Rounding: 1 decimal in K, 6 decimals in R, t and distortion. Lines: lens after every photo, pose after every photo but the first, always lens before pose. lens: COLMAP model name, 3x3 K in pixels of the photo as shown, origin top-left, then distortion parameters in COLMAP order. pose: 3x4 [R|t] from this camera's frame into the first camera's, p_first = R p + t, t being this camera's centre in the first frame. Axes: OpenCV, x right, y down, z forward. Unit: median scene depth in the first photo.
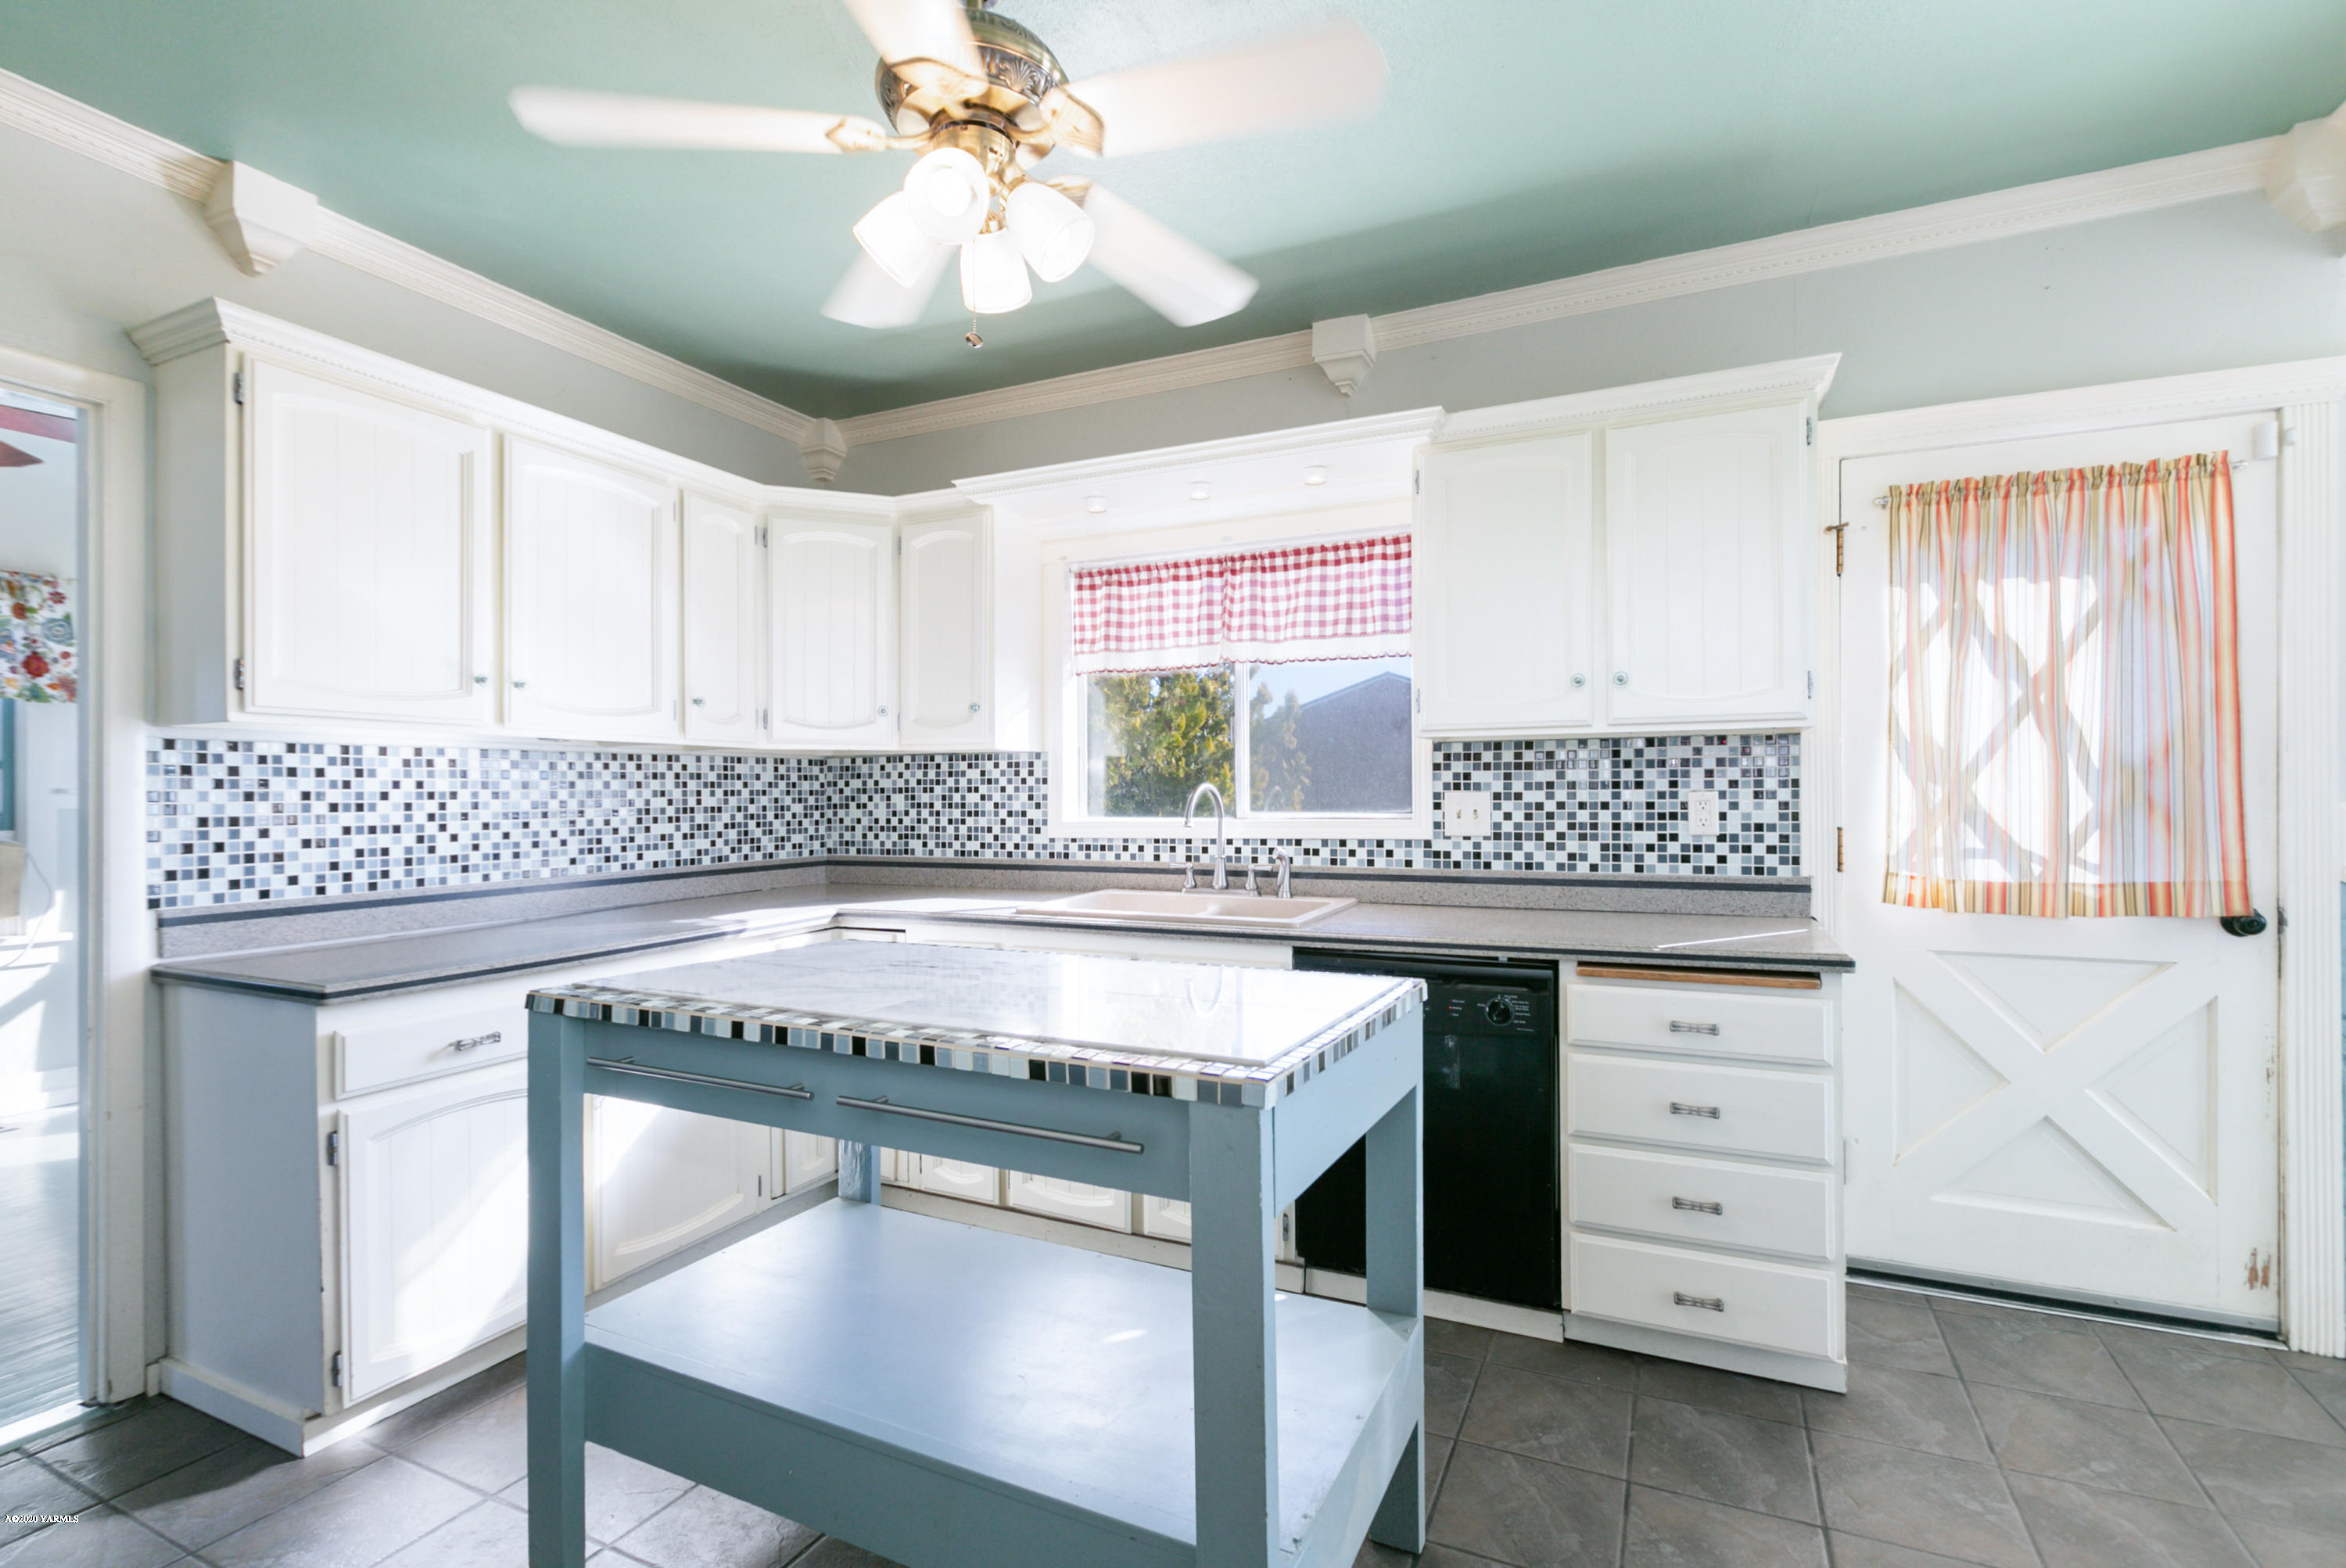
lens RADIAL K [[1070.1, 0, 1173.0], [0, 1070.1, 784.0], [0, 0, 1]] dist [0.000535, 0.000039]
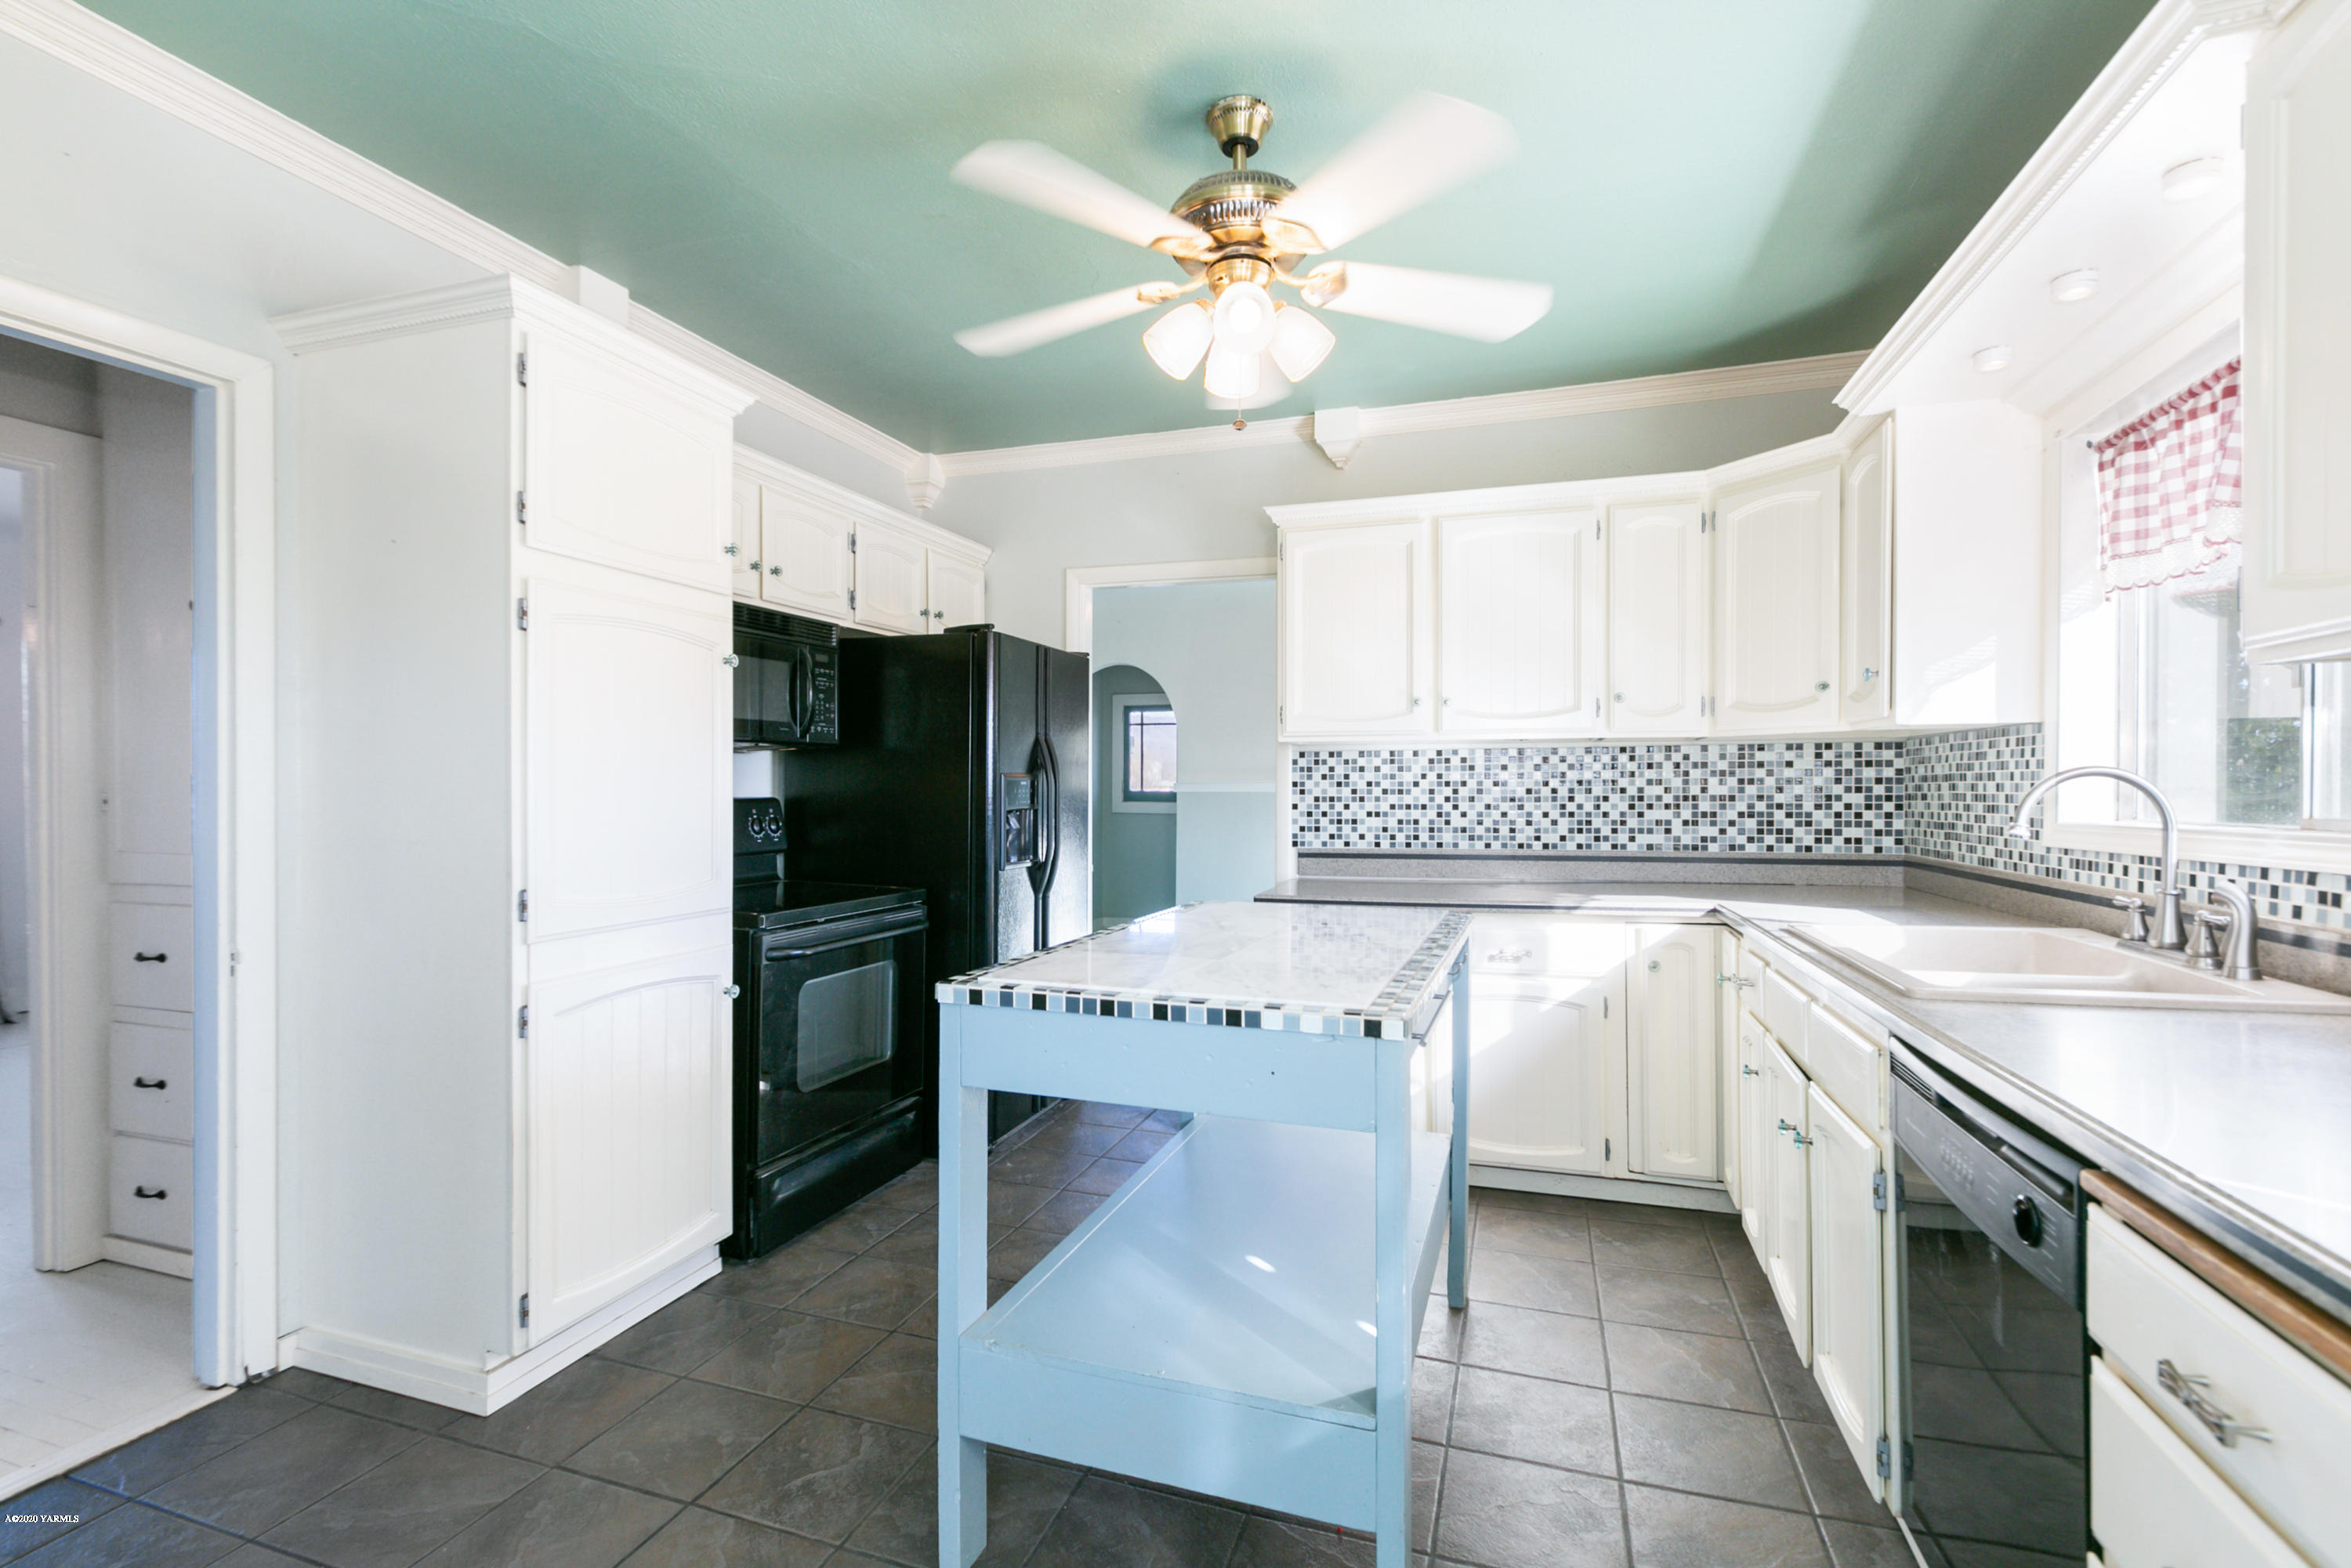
lens RADIAL K [[1072.3, 0, 1175.5], [0, 1072.3, 784.0], [0, 0, 1]] dist [0.000535, 0.000039]
pose [[0.118611, 0.001739, -0.992939, 0.605771], [0.010812, 0.999937, 0.003043, 0.002645], [0.992882, -0.011096, 0.118585, 0.438551]]
